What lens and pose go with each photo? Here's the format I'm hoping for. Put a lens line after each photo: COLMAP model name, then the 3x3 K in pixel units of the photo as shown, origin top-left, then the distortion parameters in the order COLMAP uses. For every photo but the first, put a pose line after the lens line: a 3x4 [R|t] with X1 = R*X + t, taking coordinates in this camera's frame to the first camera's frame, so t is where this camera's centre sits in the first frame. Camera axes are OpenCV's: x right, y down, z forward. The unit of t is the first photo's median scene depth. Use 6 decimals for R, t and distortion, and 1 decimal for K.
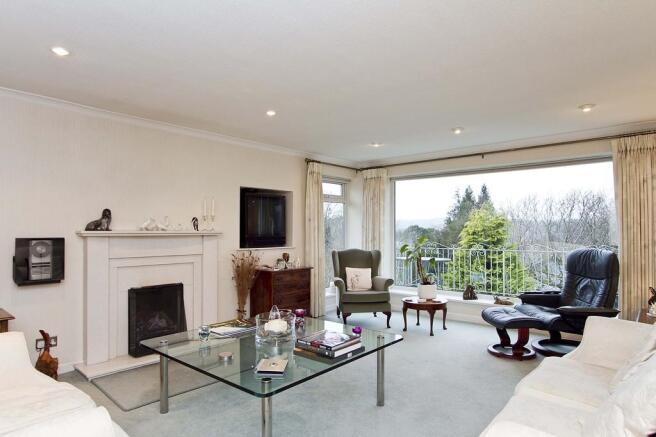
lens RADIAL K [[392.7, 0, 328.7], [0, 392.7, 227.1], [0, 0, 1]] dist [-0.002327, 0.003095]
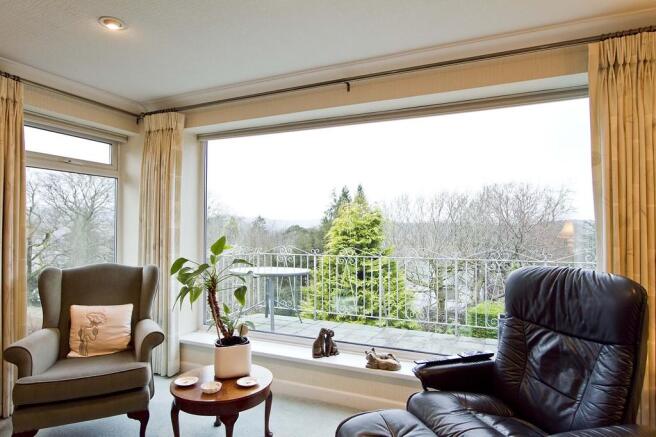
lens RADIAL K [[392.7, 0, 329.2], [0, 392.7, 219.8], [0, 0, 1]] dist [-0.002327, 0.003095]
pose [[0.956145, 0.012129, 0.292643, 0.124942], [-0.006804, 0.999792, -0.019210, 0.004796], [-0.292816, 0.016376, 0.956029, 0.291783]]
